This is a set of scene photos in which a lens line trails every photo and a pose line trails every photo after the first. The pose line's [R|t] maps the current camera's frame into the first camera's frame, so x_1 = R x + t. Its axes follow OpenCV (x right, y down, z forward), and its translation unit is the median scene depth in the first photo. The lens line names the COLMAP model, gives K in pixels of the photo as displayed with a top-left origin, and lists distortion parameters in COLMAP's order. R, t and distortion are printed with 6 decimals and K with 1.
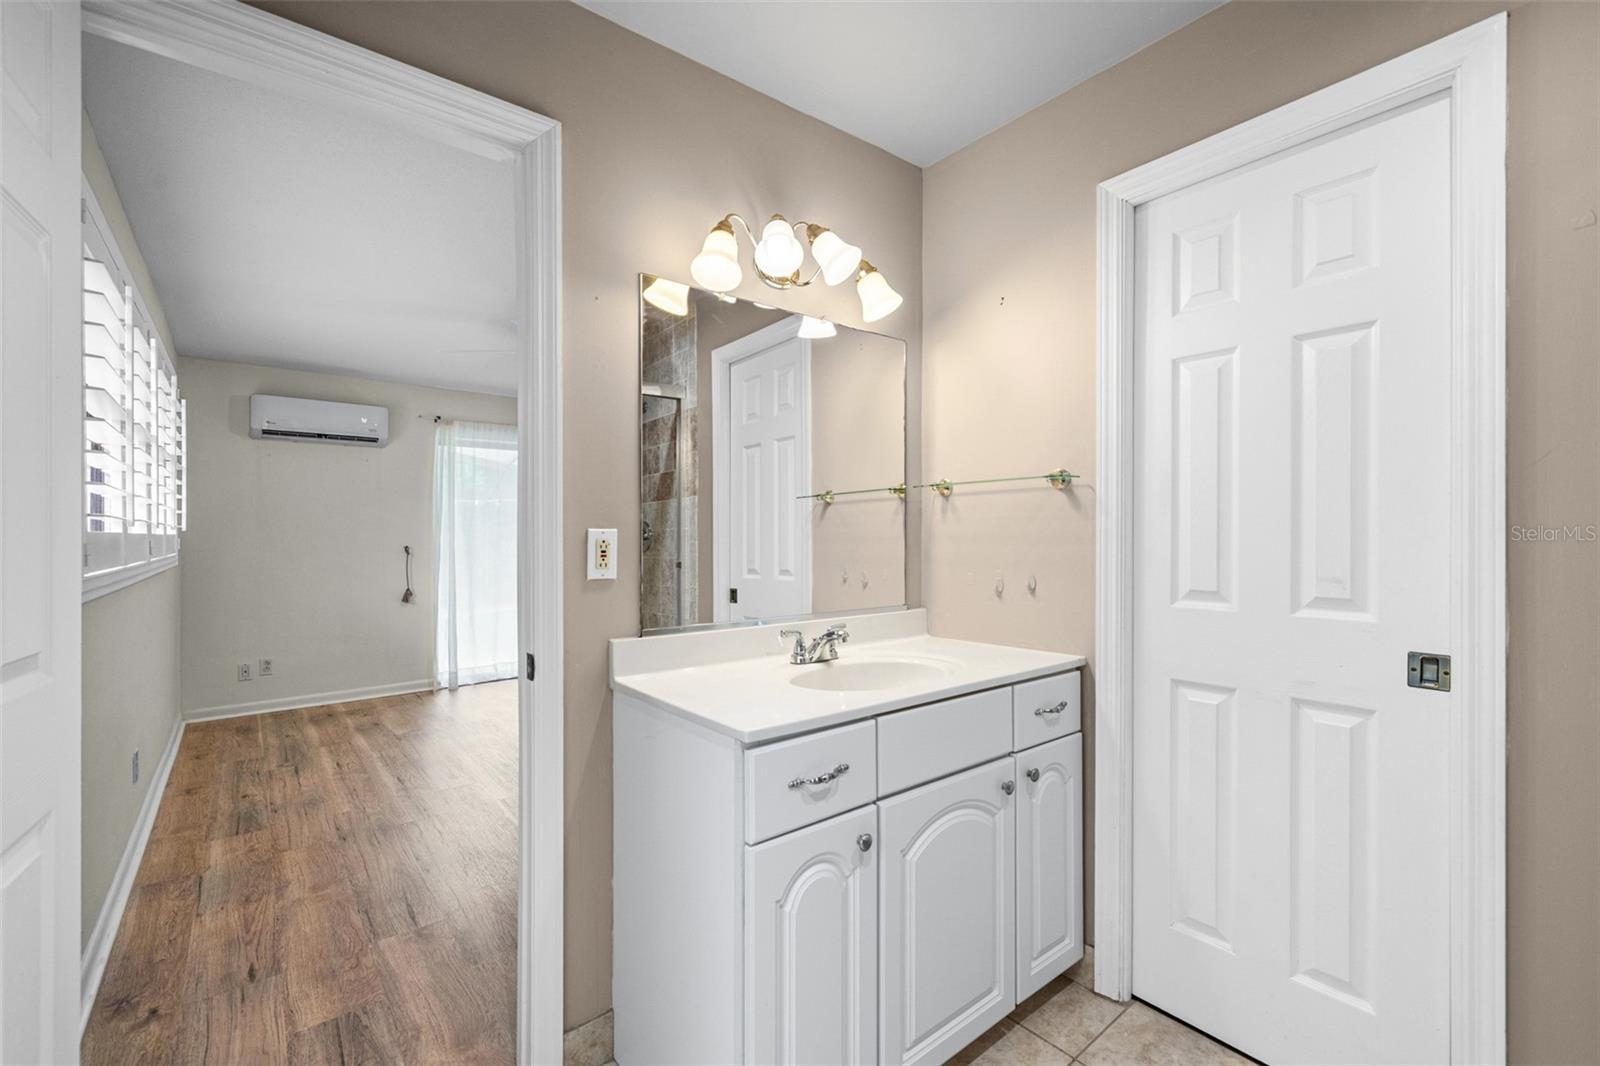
lens RADIAL K [[682.8, 0, 800.1], [0, 682.8, 539.0], [0, 0, 1]] dist [0.003050, 0.000035]
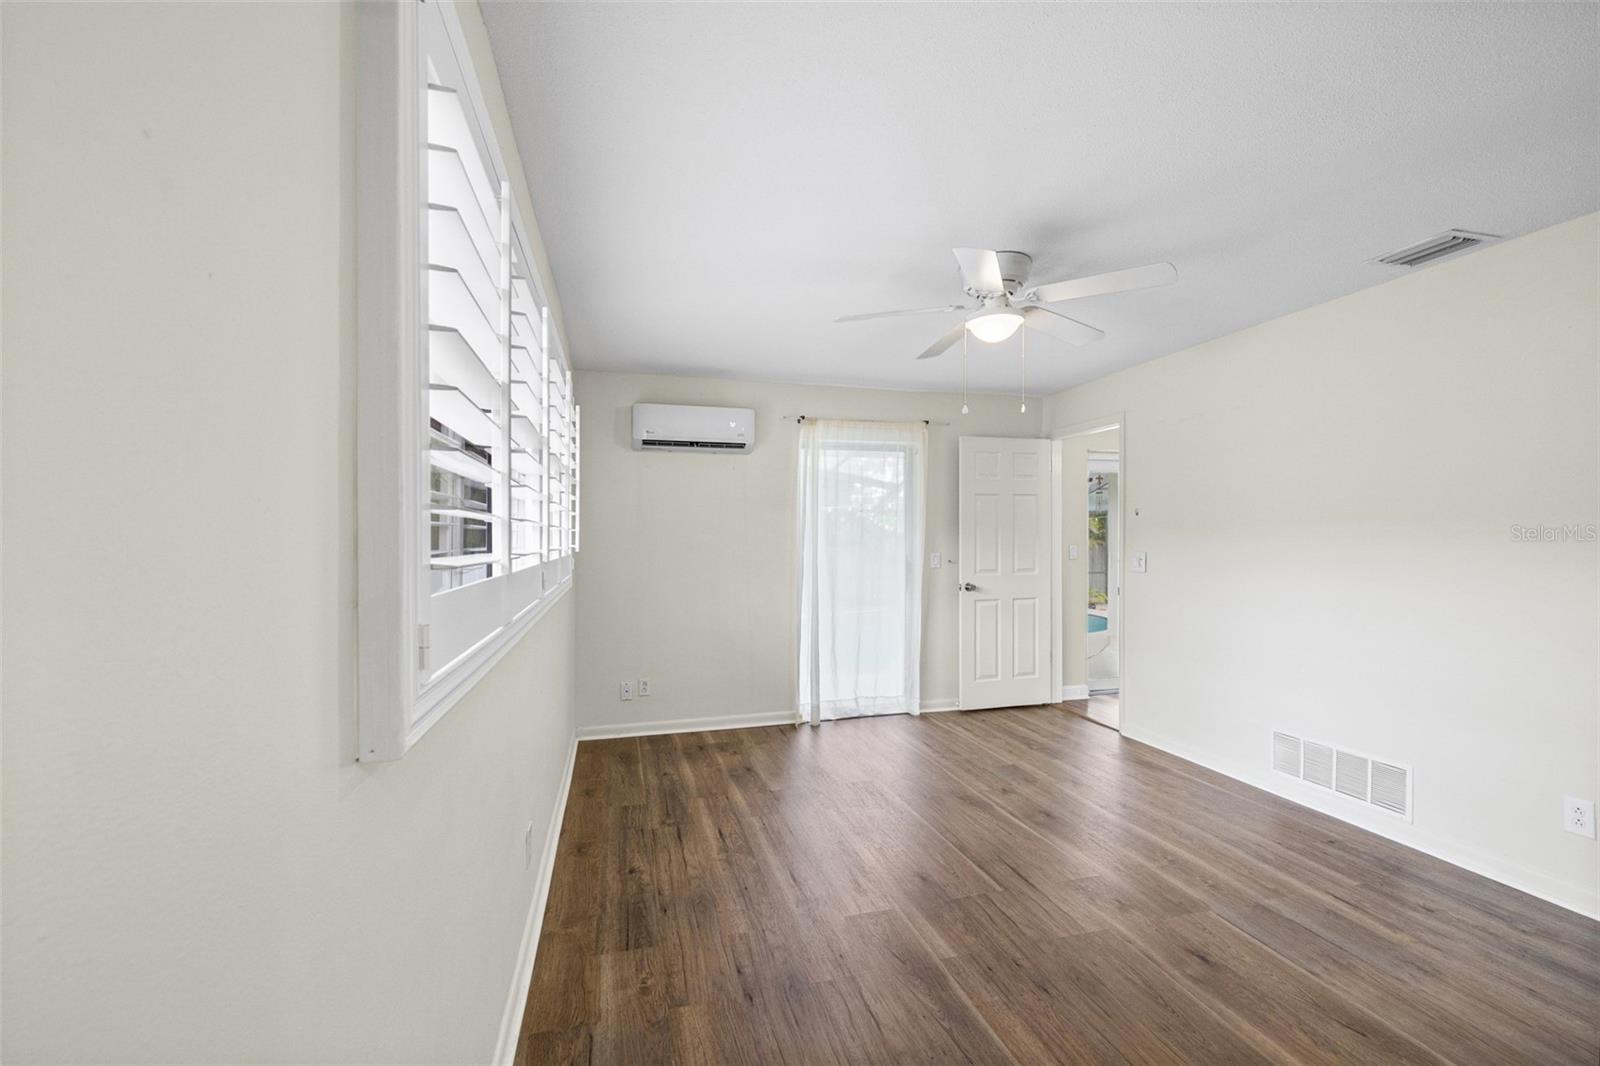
lens RADIAL K [[687.6, 0, 806.1], [0, 687.6, 538.5], [0, 0, 1]] dist [0.001590, 0.000084]
pose [[0.915279, 0.001437, -0.402818, -0.246288], [-0.003669, 0.999982, -0.004770, -0.024519], [0.402804, 0.005843, 0.915268, 0.277848]]
